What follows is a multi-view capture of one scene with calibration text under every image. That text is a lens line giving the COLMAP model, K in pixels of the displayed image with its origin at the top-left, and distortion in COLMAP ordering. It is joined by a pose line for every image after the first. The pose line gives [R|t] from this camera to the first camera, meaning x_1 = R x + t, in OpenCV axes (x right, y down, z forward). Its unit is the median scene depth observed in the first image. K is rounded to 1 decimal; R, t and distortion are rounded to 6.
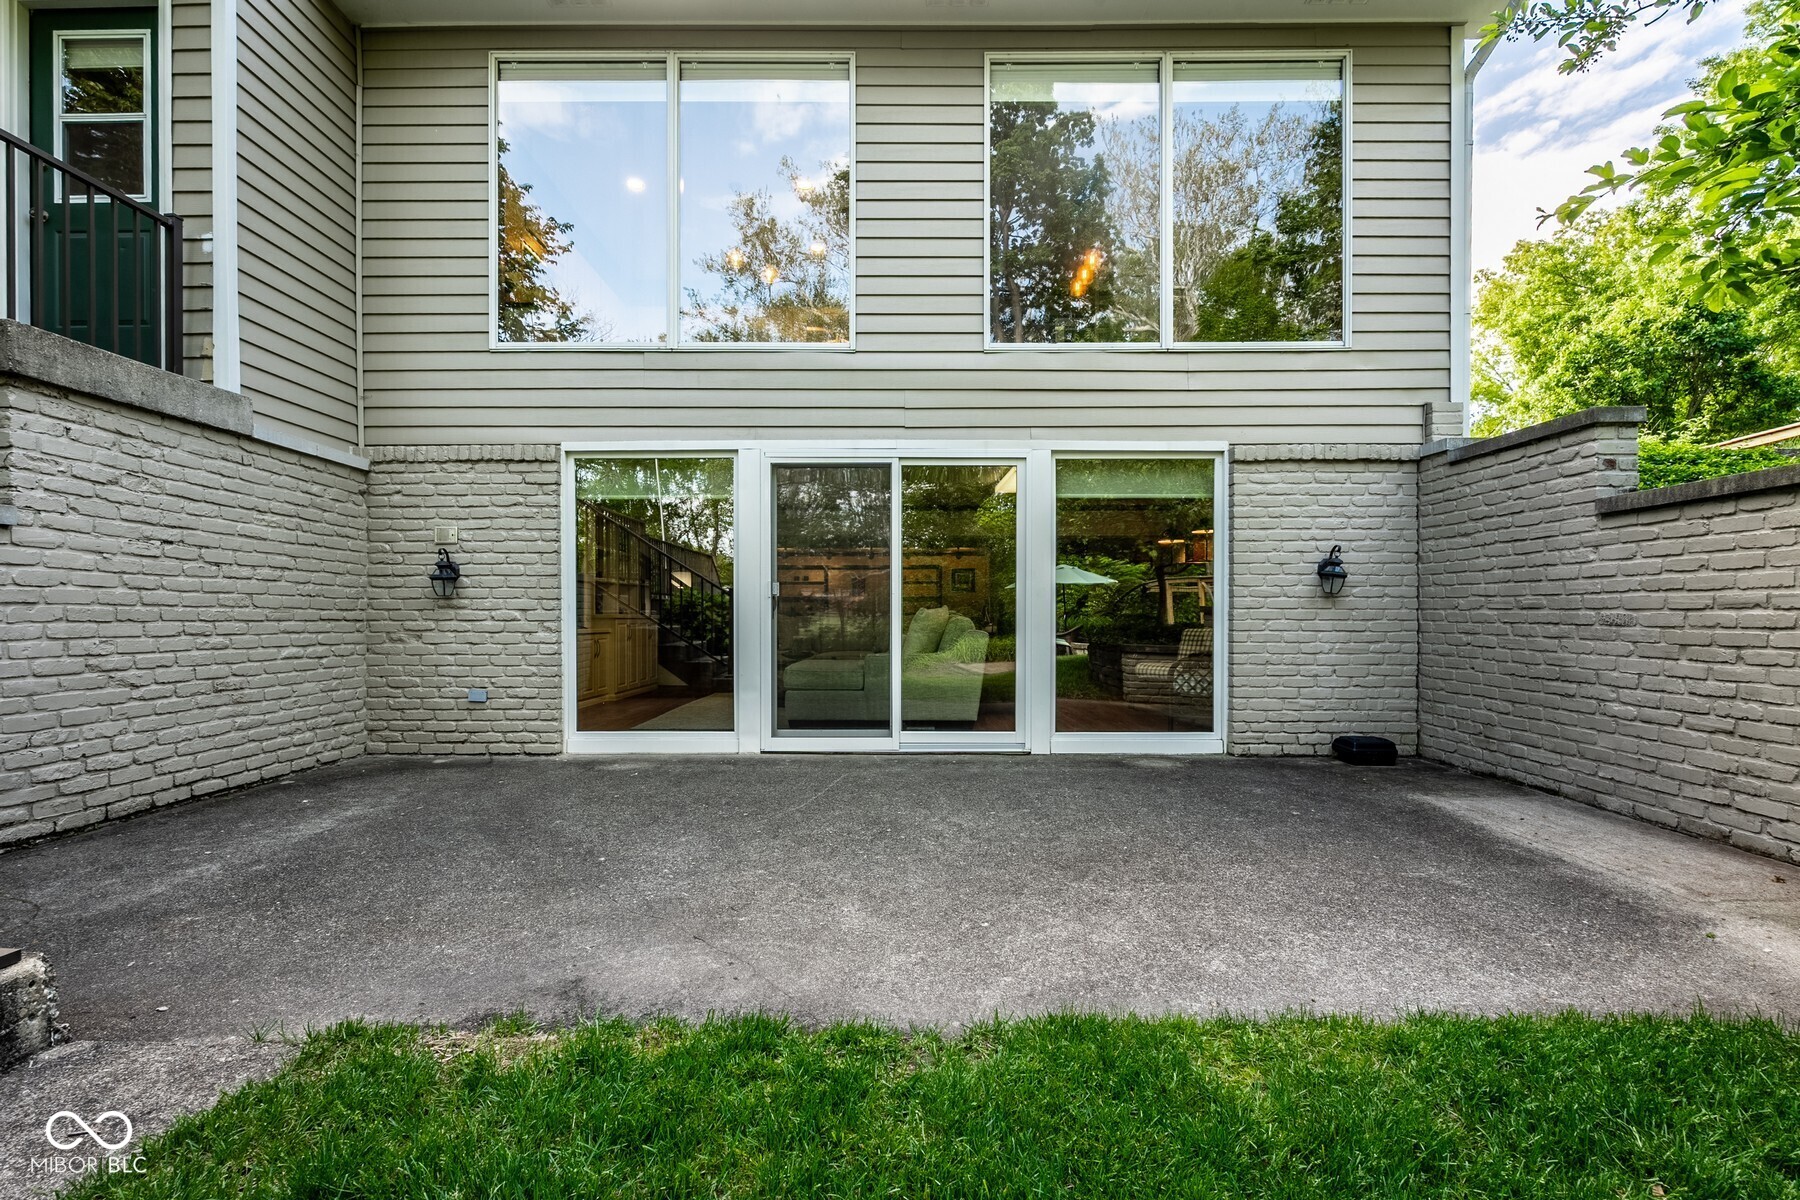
lens RADIAL K [[808.4, 0, 887.3], [0, 808.4, 621.8], [0, 0, 1]] dist [-0.000345, 0.000273]
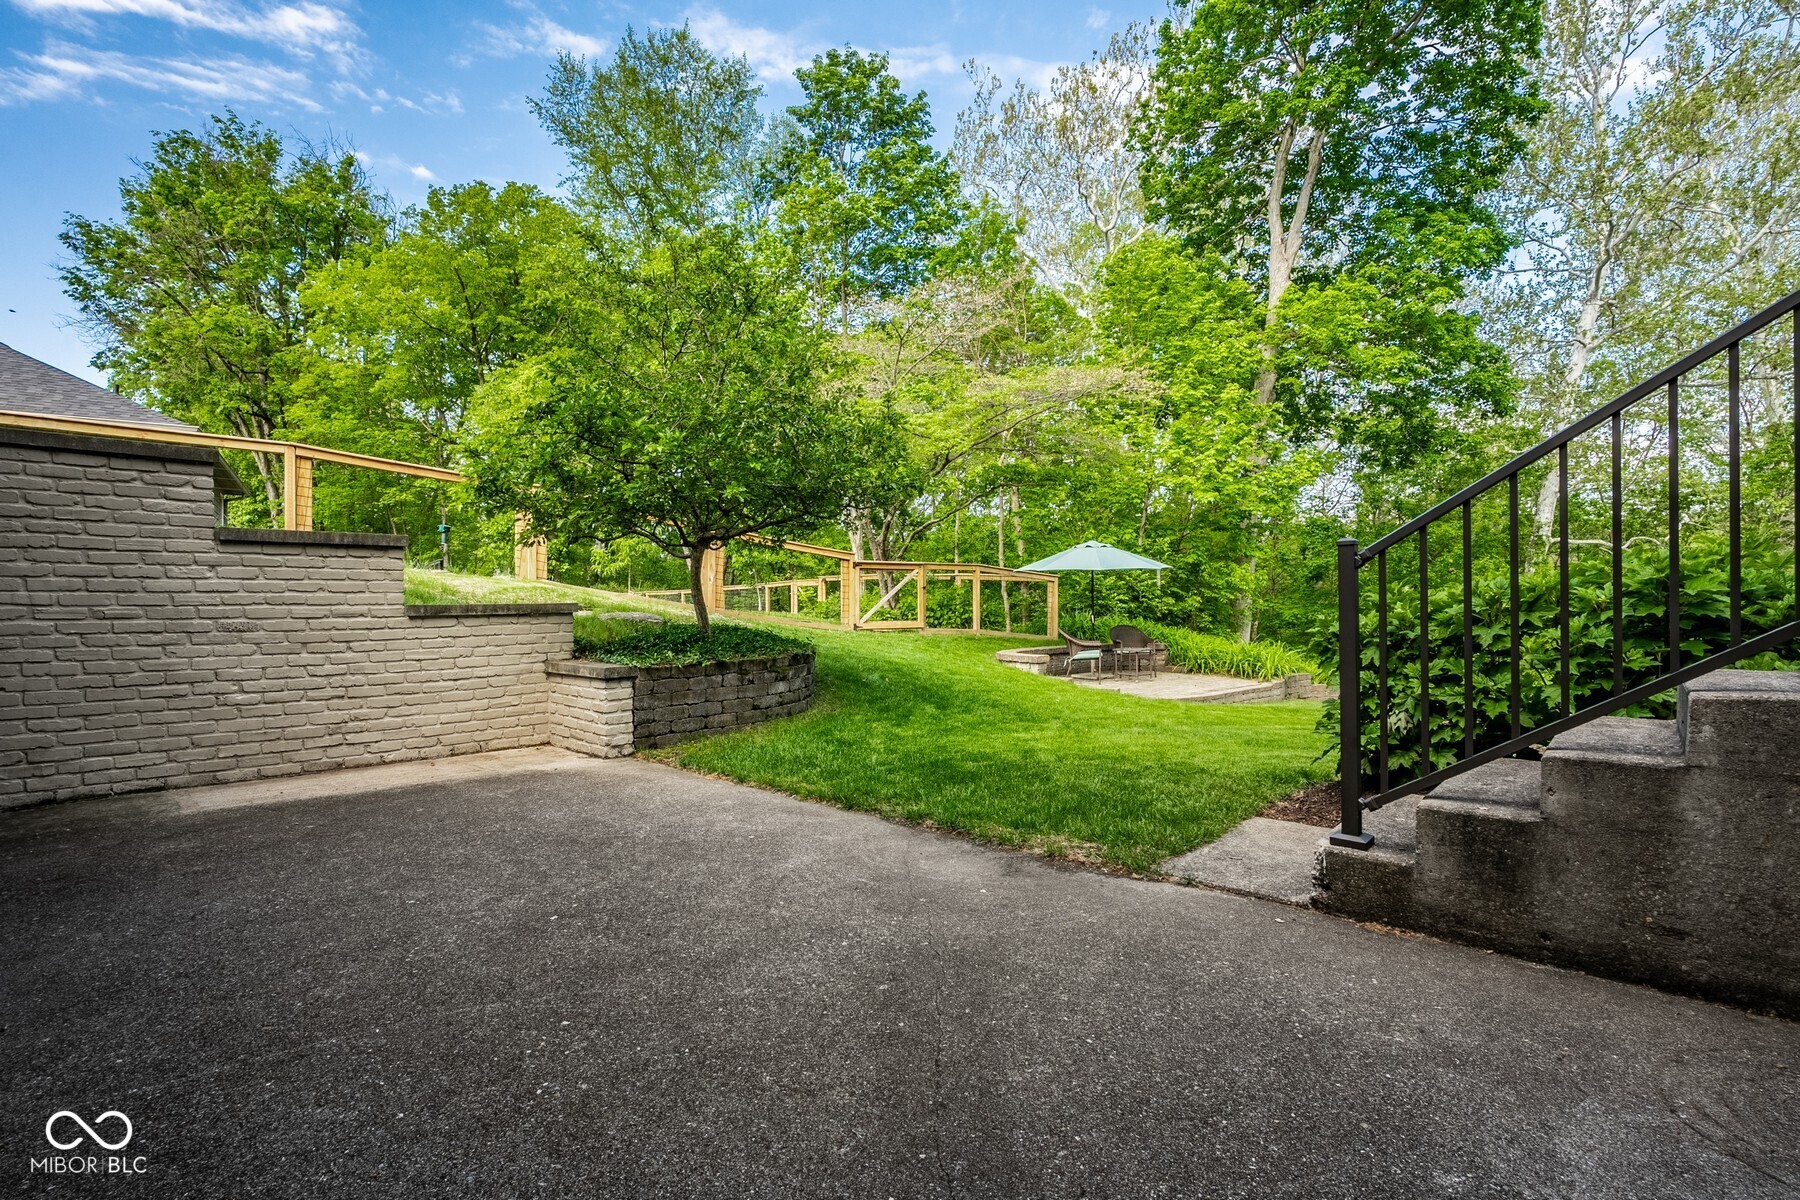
lens RADIAL K [[808.4, 0, 889.5], [0, 808.4, 601.7], [0, 0, 1]] dist [-0.000345, 0.000273]
pose [[-0.740667, 0.008674, 0.671816, -0.835333], [0.012154, 0.999926, 0.000490, -0.036228], [-0.671763, 0.008528, -0.740717, 1.528054]]
